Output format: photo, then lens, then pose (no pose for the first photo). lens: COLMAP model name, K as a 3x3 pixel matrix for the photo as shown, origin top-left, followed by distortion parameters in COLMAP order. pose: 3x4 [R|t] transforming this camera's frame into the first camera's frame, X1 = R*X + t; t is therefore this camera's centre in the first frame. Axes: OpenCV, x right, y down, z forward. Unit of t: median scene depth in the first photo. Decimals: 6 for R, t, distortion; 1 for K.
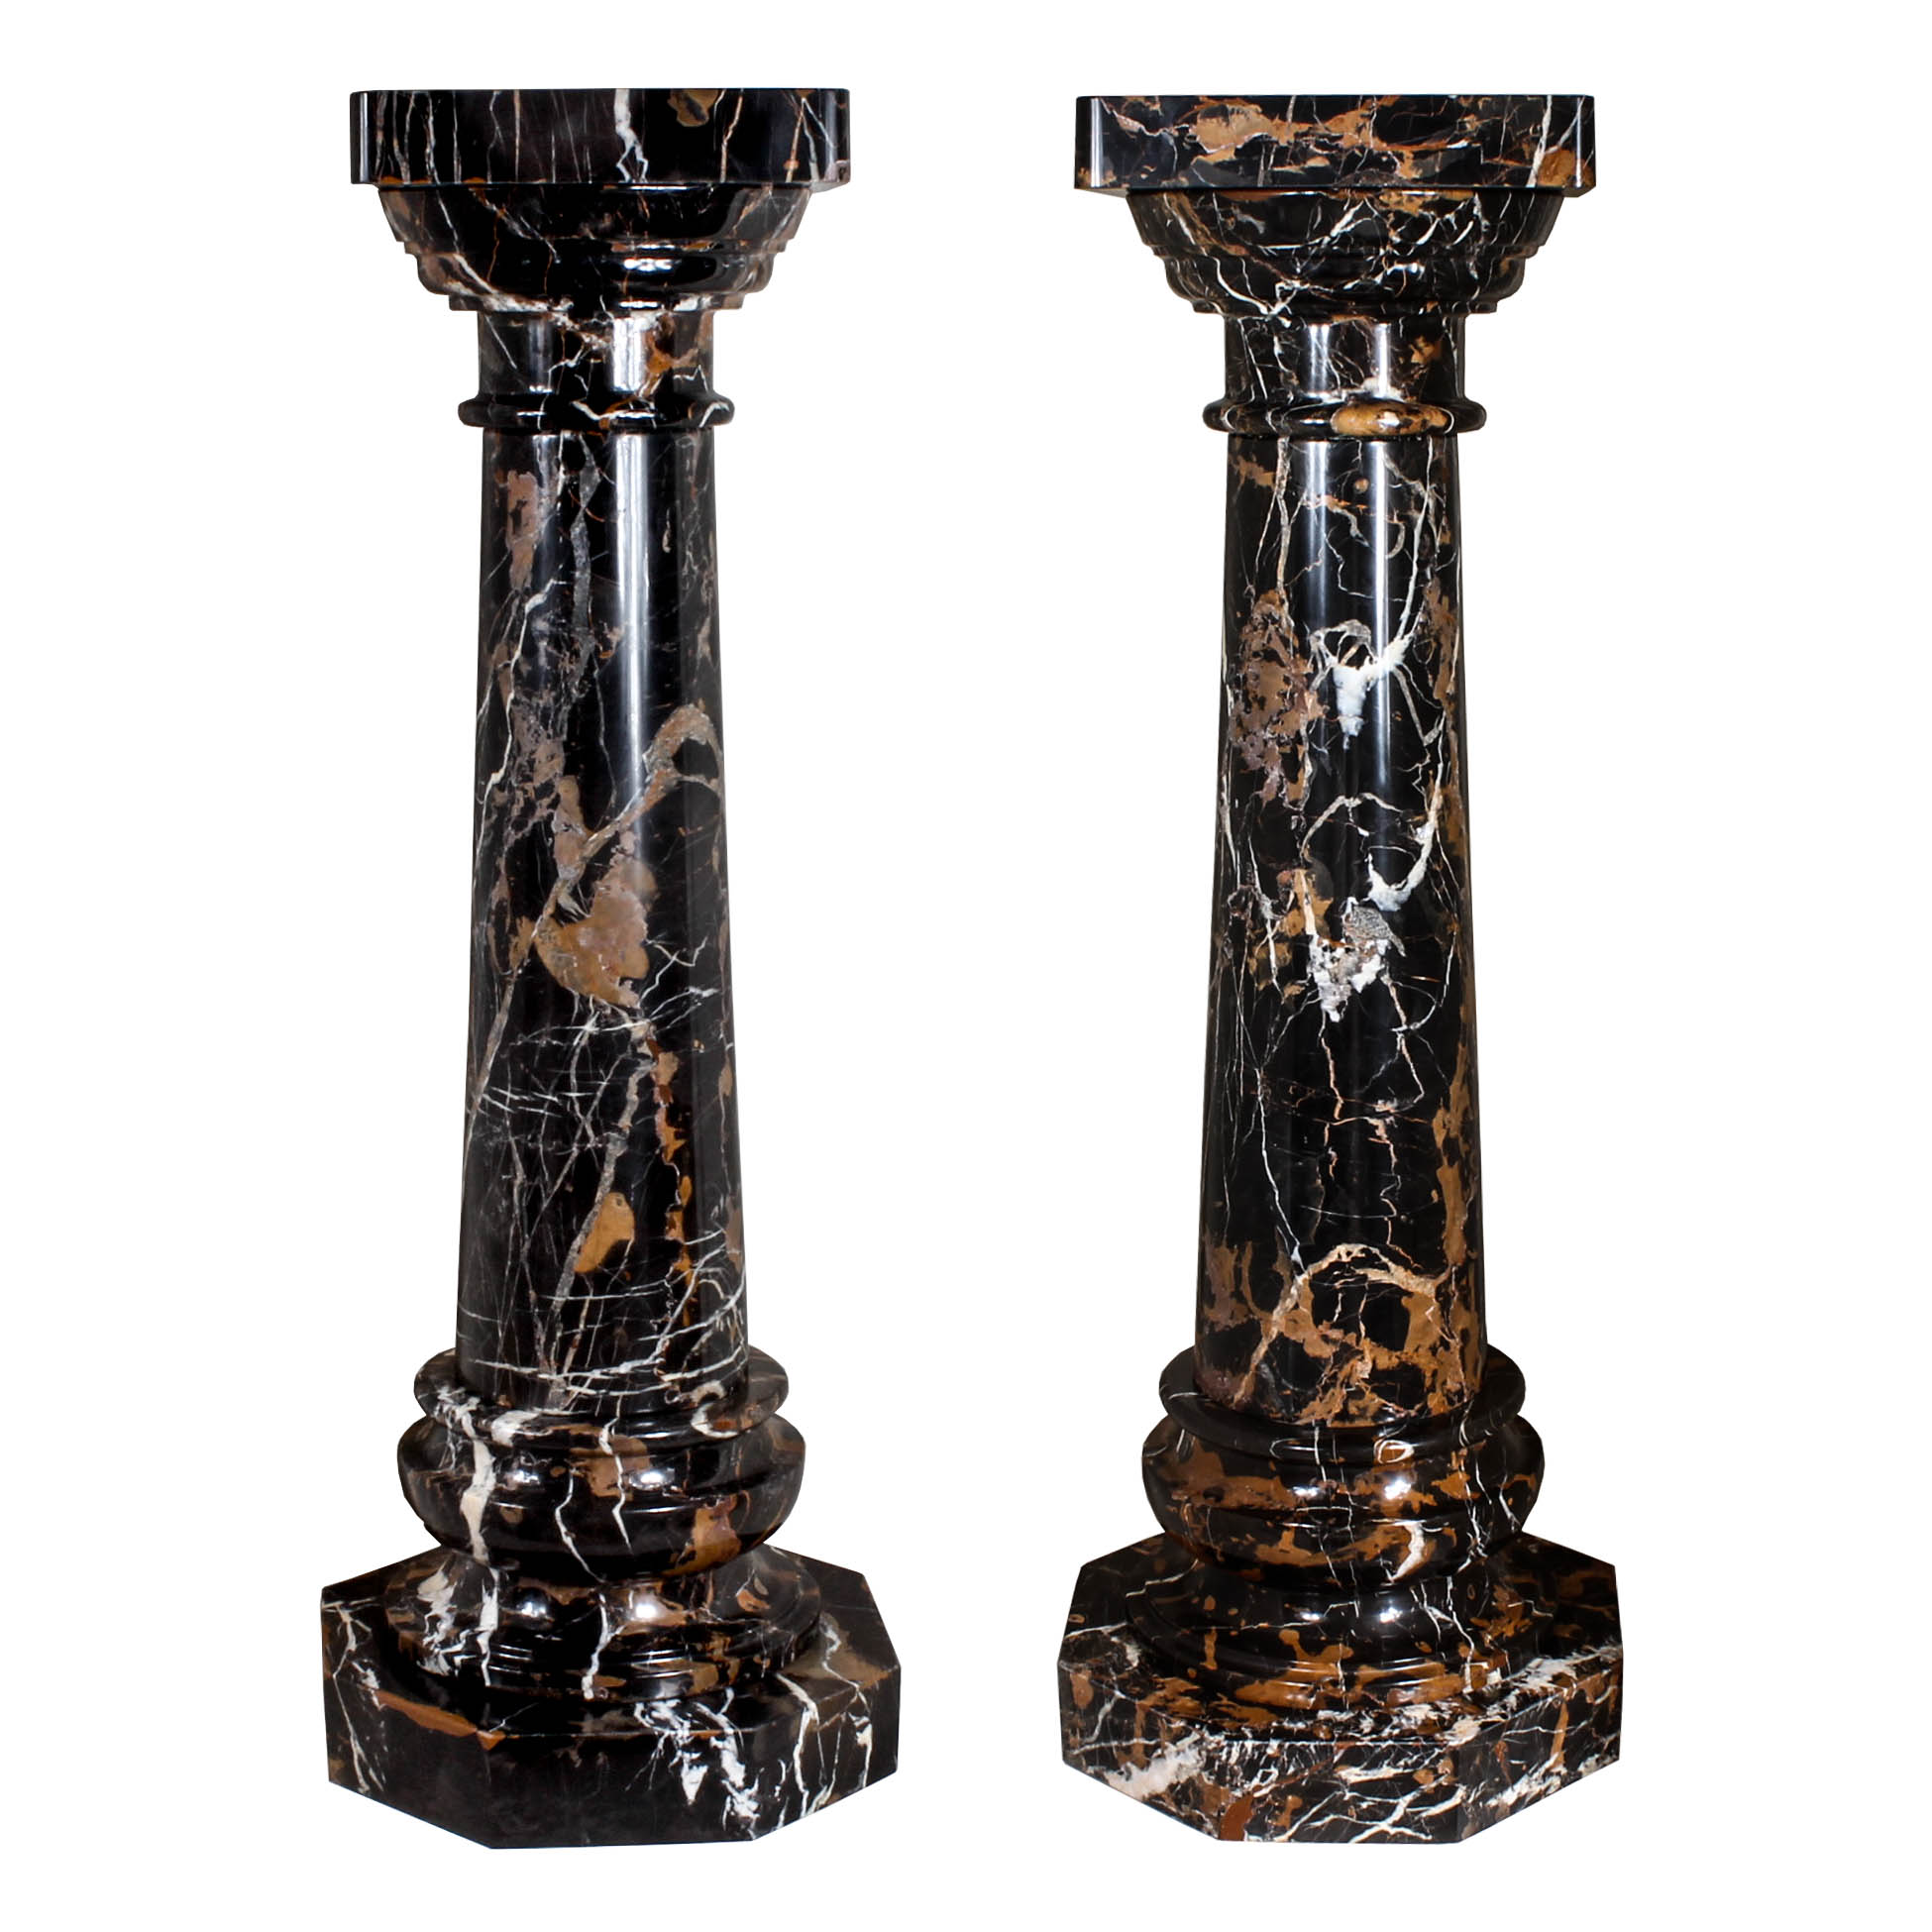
lens RADIAL K [[3375.3, 0, 1273.6], [0, 3375.3, 969.5], [0, 0, 1]] dist [-0.143706, 0.182276]
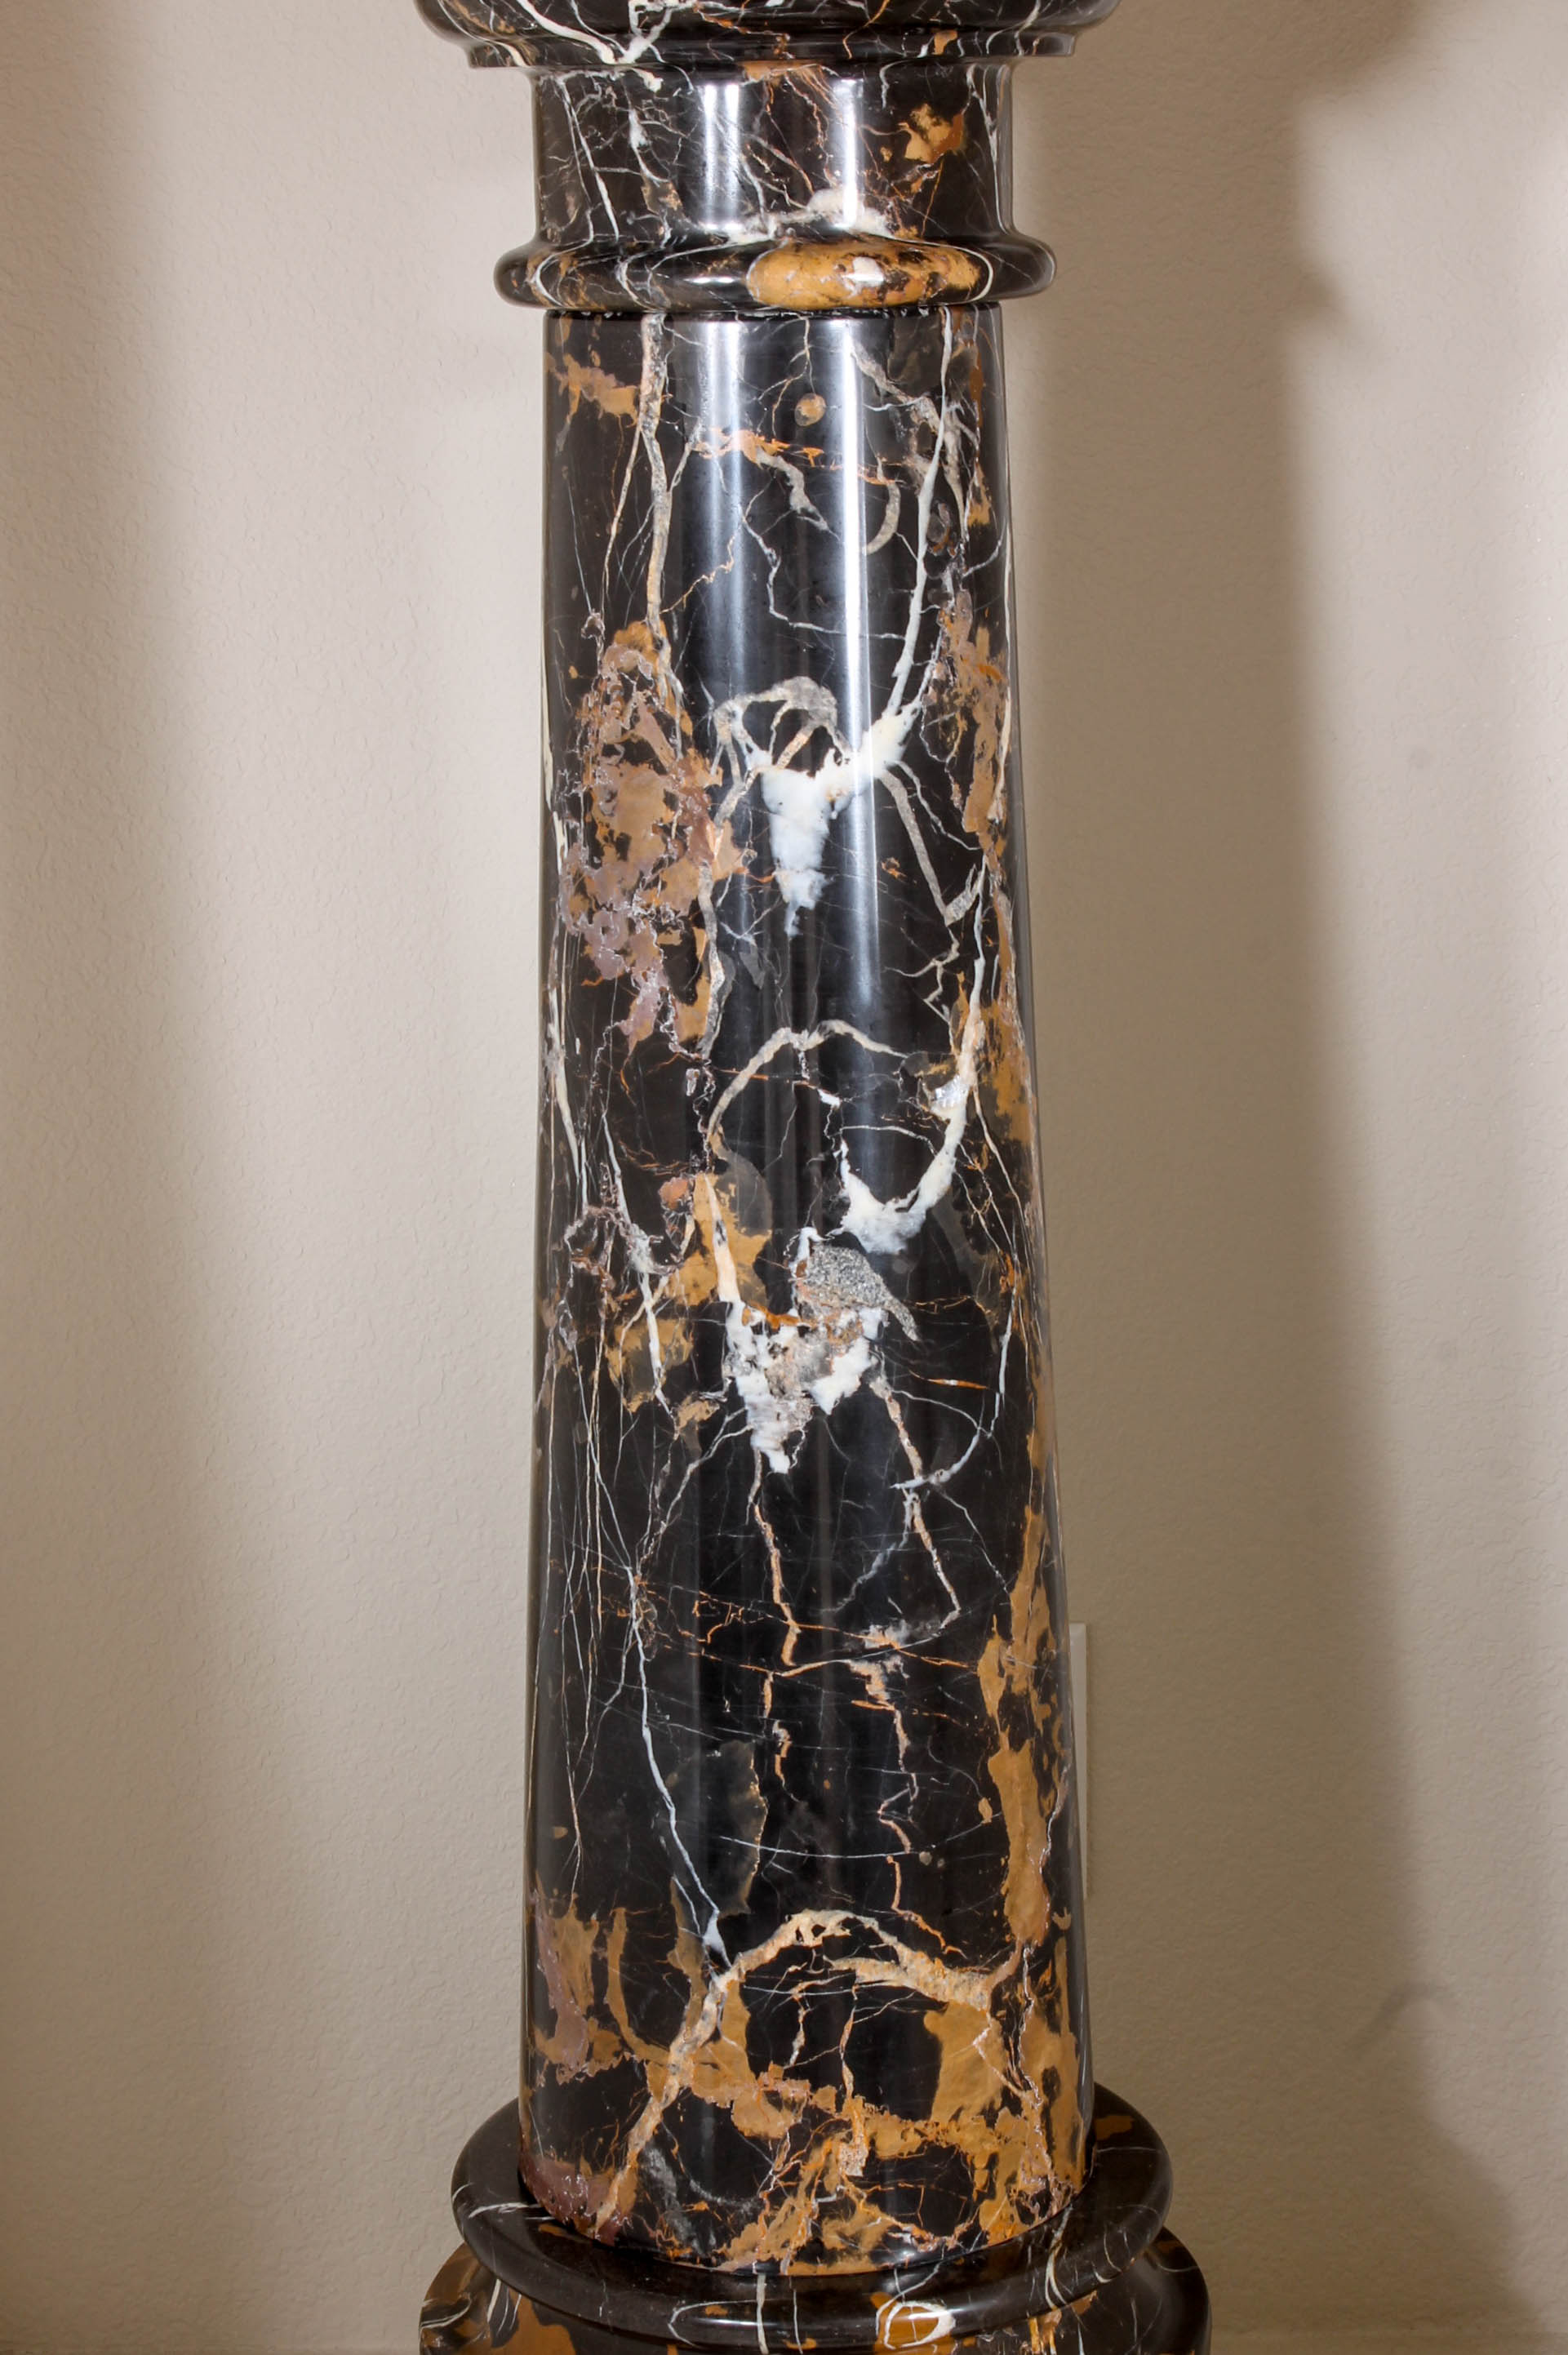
lens RADIAL K [[5459.3, 0, 750.7], [0, 5459.3, 1174.0], [0, 0, 1]] dist [0.122428, -0.263165]
pose [[0.999795, -0.019271, 0.006279, 0.009792], [0.019362, 0.999704, -0.014723, -0.017852], [-0.005993, 0.014842, 0.999872, 0.185681]]
